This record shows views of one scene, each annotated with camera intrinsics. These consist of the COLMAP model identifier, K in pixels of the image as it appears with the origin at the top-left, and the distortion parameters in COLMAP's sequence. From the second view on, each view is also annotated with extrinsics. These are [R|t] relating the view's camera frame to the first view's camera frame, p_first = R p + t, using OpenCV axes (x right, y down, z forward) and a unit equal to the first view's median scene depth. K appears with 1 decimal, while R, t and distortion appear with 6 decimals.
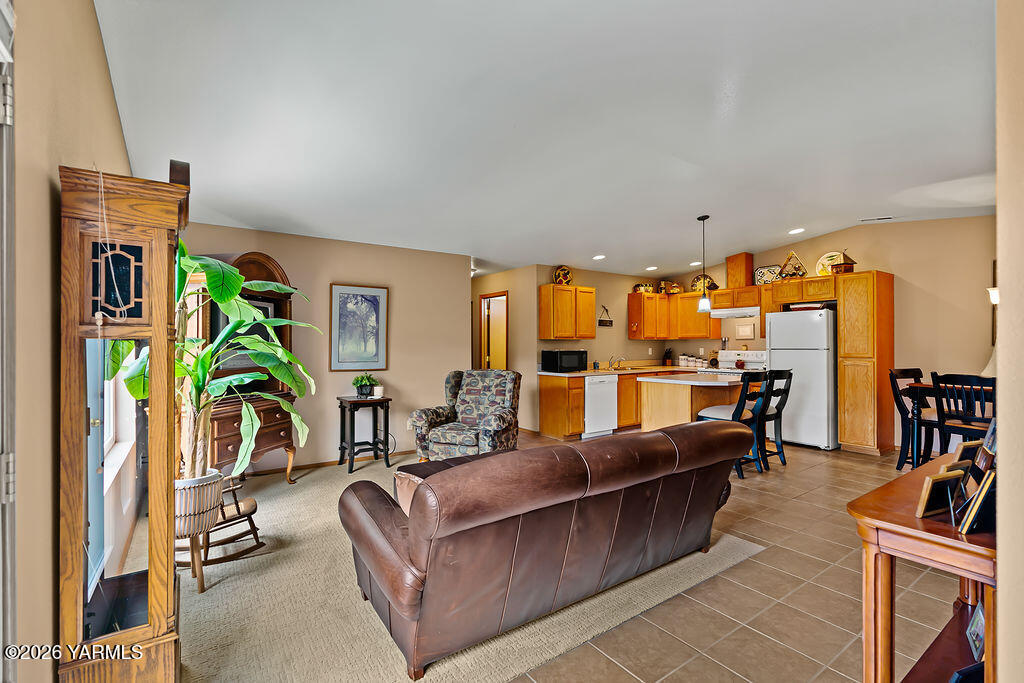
lens RADIAL K [[466.4, 0, 512.0], [0, 466.4, 341.5], [0, 0, 1]] dist [-0.002799, 0.000094]
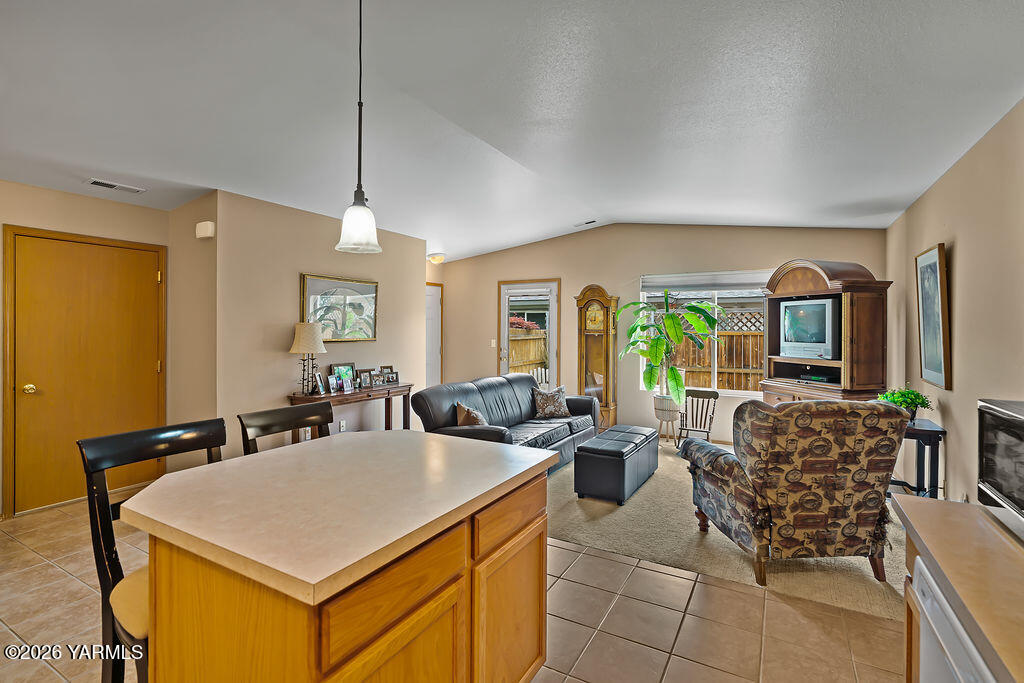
lens RADIAL K [[479.5, 0, 516.6], [0, 479.5, 327.0], [0, 0, 1]] dist [-0.009609, -0.000246]
pose [[-0.903816, -0.000646, -0.427922, 0.372640], [0.000465, 0.999997, -0.002492, -0.011638], [0.427922, -0.002451, -0.903812, 1.090748]]
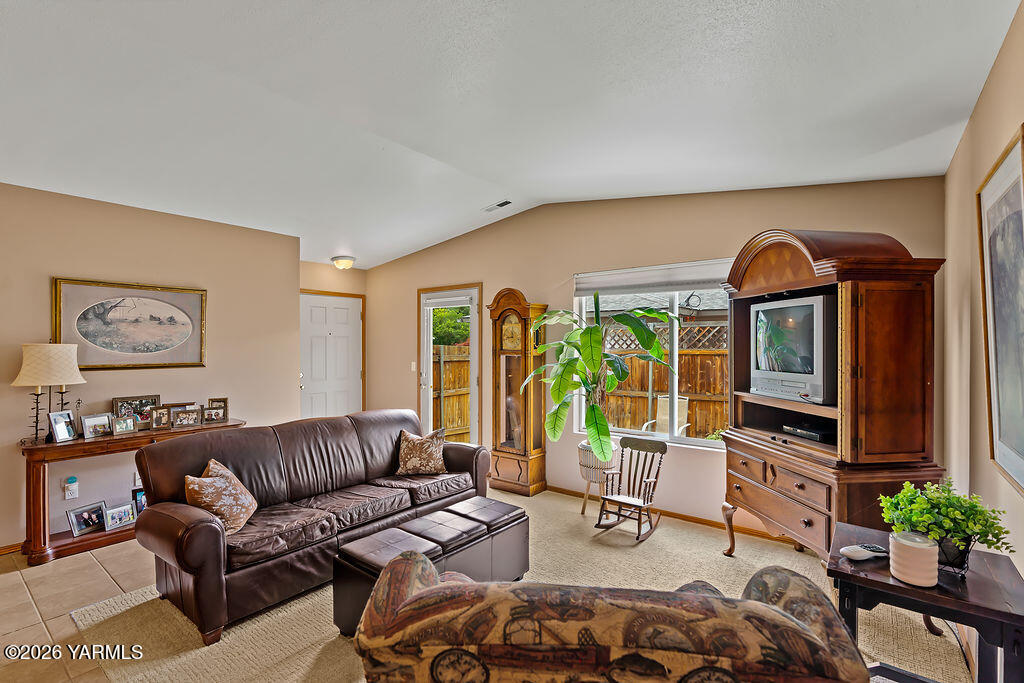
lens RADIAL K [[470.8, 0, 509.1], [0, 470.8, 345.7], [0, 0, 1]] dist [-0.004565, -0.000112]
pose [[-0.957037, 0.005089, -0.289922, 0.016772], [0.005364, 0.999986, -0.000155, -0.014329], [0.289917, -0.001704, -0.957050, 0.950844]]
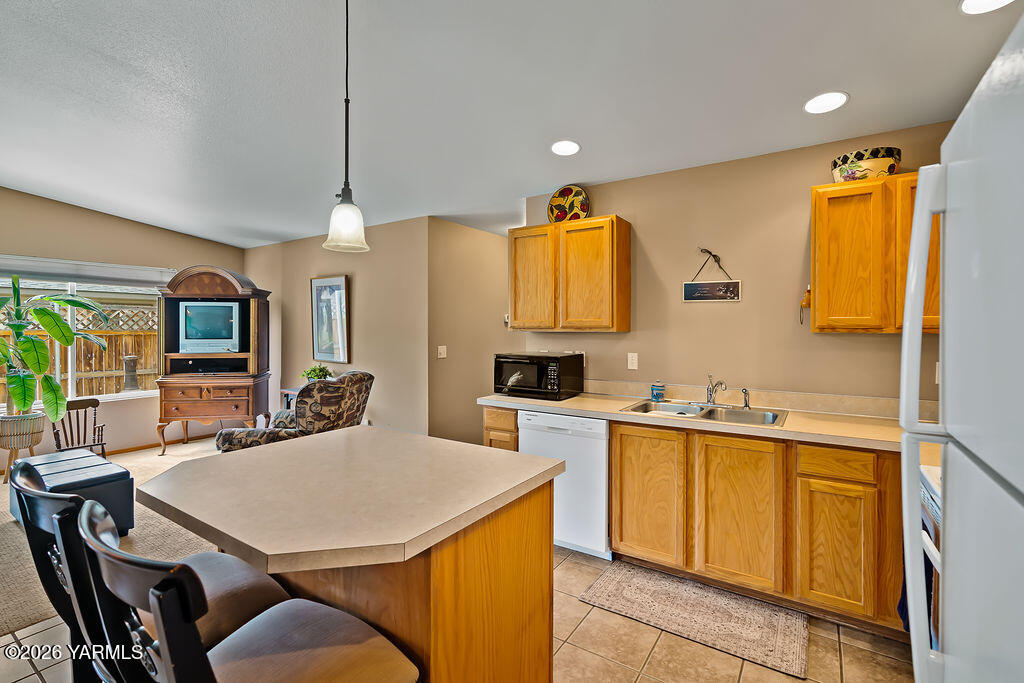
lens RADIAL K [[469.1, 0, 504.1], [0, 469.1, 325.1], [0, 0, 1]] dist [-0.004127, -0.000123]
pose [[0.347104, -0.001071, -0.937826, 0.601962], [0.002211, 0.999998, -0.000324, -0.012378], [0.937824, -0.001961, 0.347106, 0.813266]]
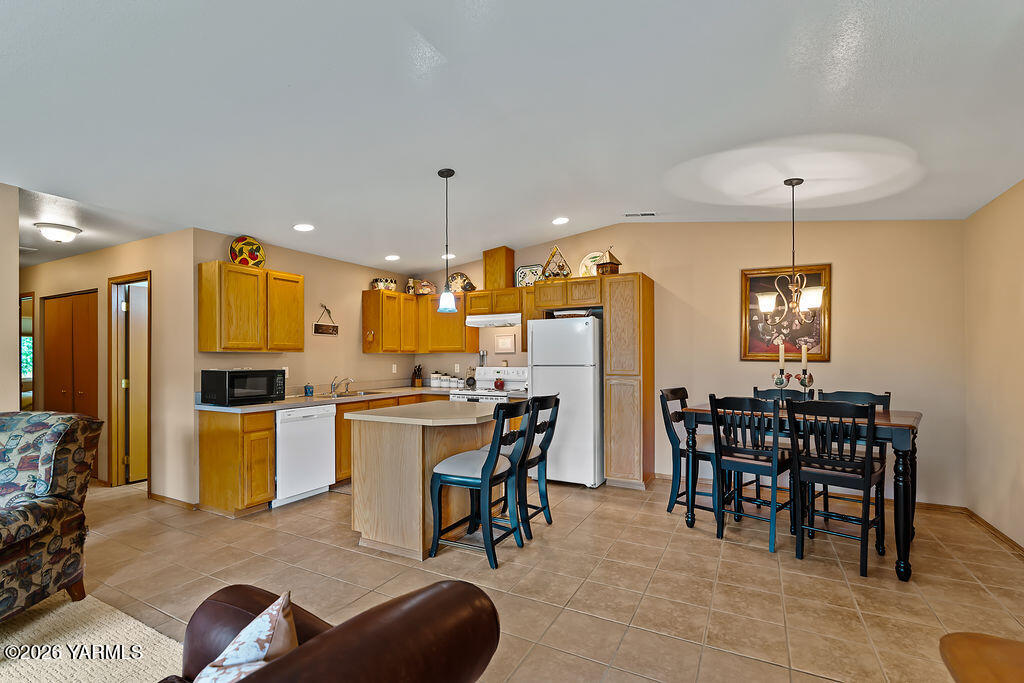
lens RADIAL K [[468.5, 0, 510.0], [0, 468.5, 355.7], [0, 0, 1]] dist [-0.000353, 0.000161]
pose [[0.895167, 0.002137, 0.445725, 0.156362], [-0.001394, 0.999997, -0.001995, 0.001311], [-0.445728, 0.001164, 0.895168, 0.287991]]
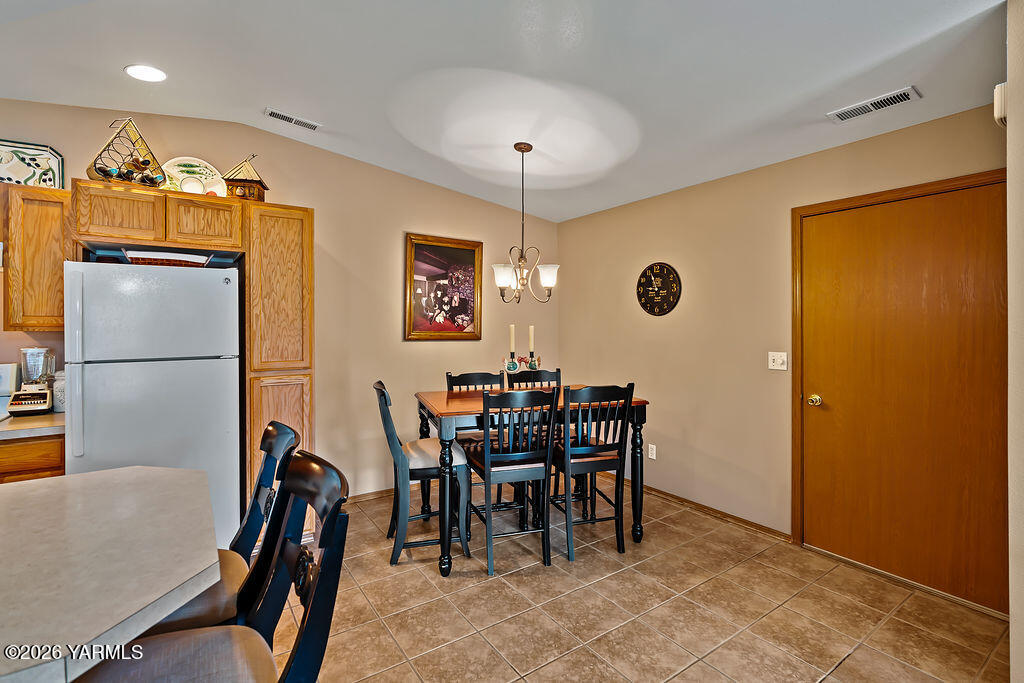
lens RADIAL K [[469.1, 0, 504.1], [0, 469.1, 325.1], [0, 0, 1]] dist [-0.004127, -0.000123]
pose [[0.026396, 0.003156, 0.999647, 0.193030], [-0.001288, 0.999994, -0.003123, -0.011411], [-0.999651, -0.001205, 0.026400, 0.635357]]
